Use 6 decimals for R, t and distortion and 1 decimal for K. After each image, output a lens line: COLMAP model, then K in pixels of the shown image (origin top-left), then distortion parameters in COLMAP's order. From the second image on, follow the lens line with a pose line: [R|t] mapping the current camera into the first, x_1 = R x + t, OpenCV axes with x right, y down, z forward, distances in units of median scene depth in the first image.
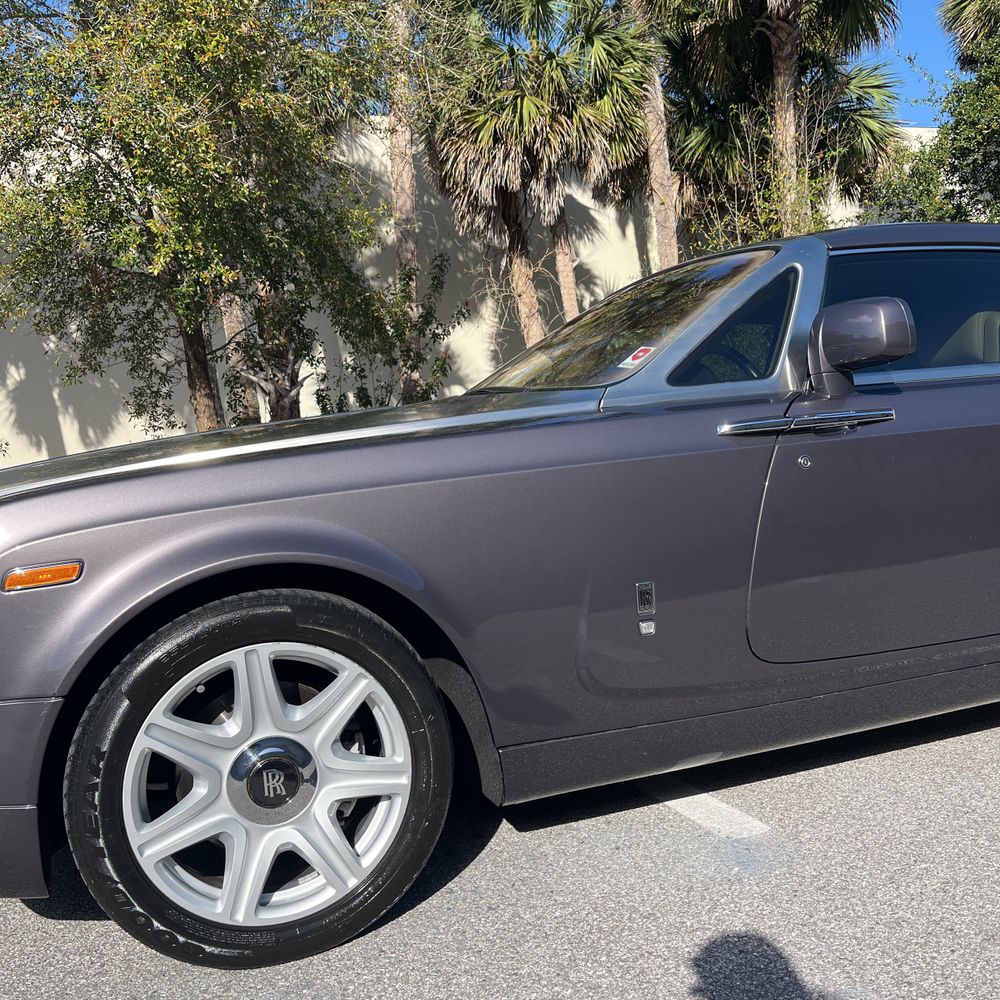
lens RADIAL K [[1020.8, 0, 504.7], [0, 1020.8, 502.6], [0, 0, 1]] dist [0.051218, -0.056276]
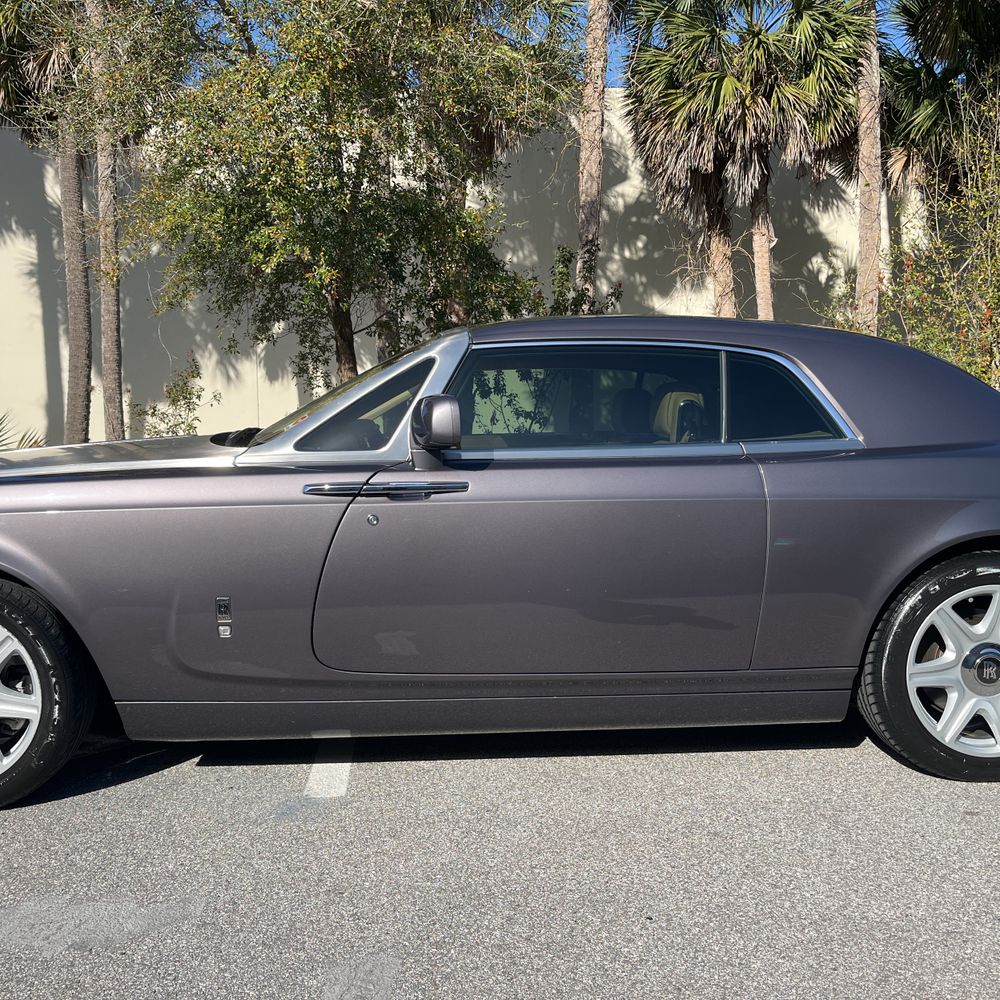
lens RADIAL K [[1013.2, 0, 500.0], [0, 1013.2, 500.0], [0, 0, 1]] dist [0.016713, 0.034107]
pose [[0.948123, 0.102388, -0.300964, 0.154623], [-0.086970, 0.994138, 0.064225, -0.030028], [0.305776, -0.034718, 0.951470, -0.028869]]
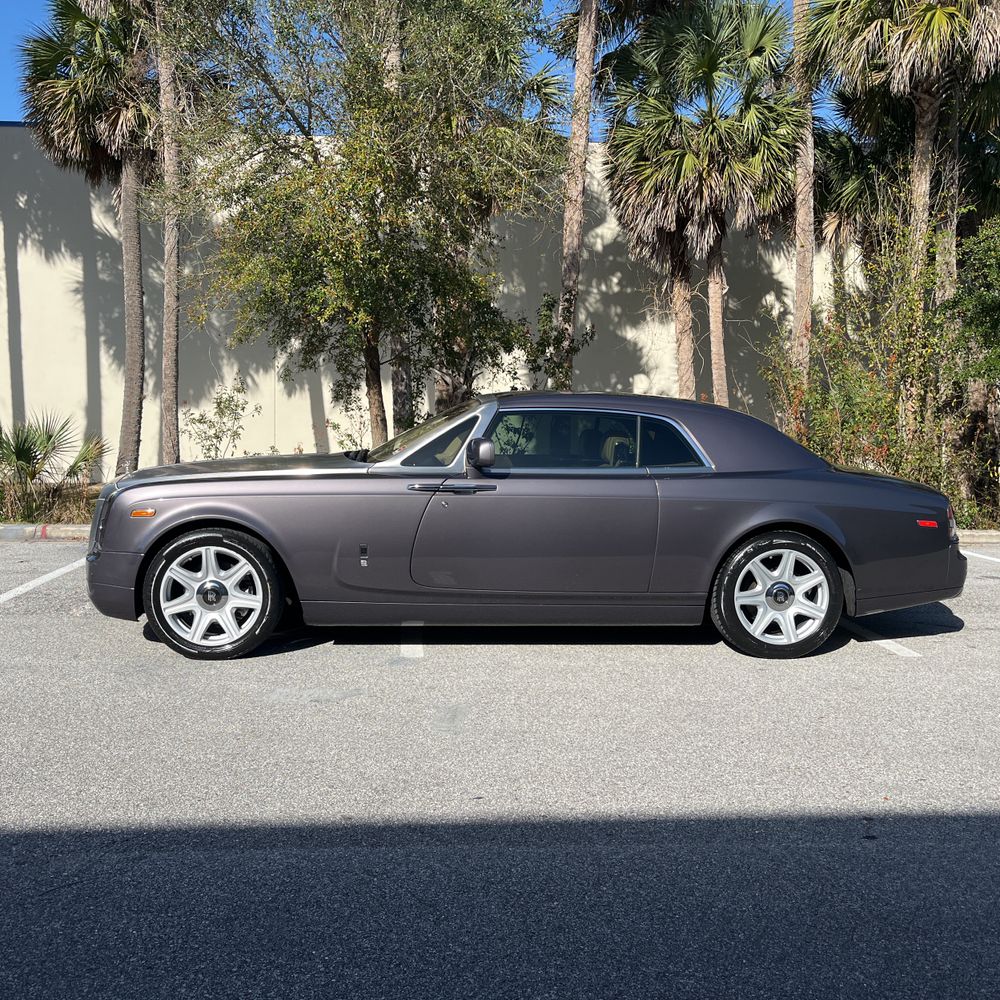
lens RADIAL K [[1020.8, 0, 504.7], [0, 1020.8, 502.6], [0, 0, 1]] dist [0.051218, -0.056276]
pose [[0.953182, 0.125313, -0.275209, 0.201666], [-0.113113, 0.991779, 0.059829, -0.037831], [0.280444, -0.025898, 0.959521, -0.230073]]
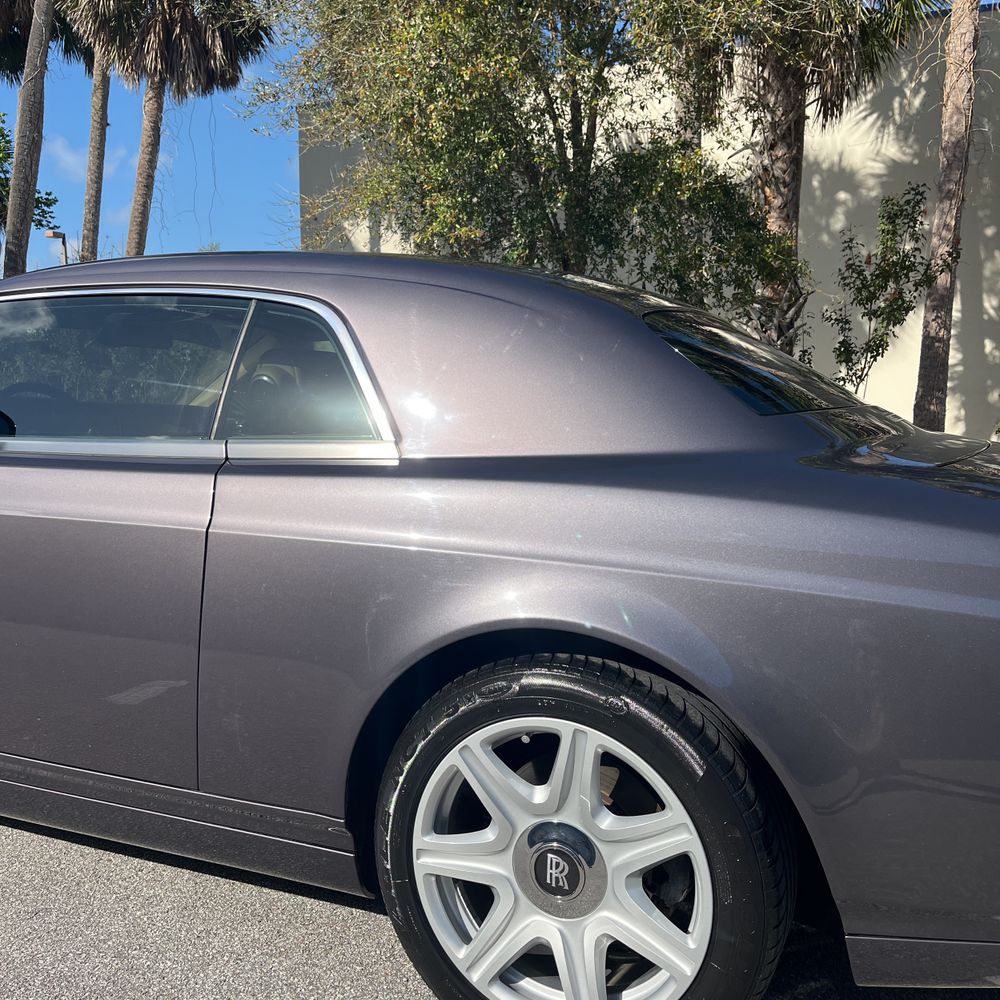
lens RADIAL K [[1028.6, 0, 522.1], [0, 1028.6, 496.7], [0, 0, 1]] dist [0.039199, 0.009315]
pose [[0.694390, 0.155262, -0.702650, 0.287406], [-0.105931, 0.987863, 0.113599, -0.048575], [0.711760, -0.004449, 0.702409, 0.147515]]
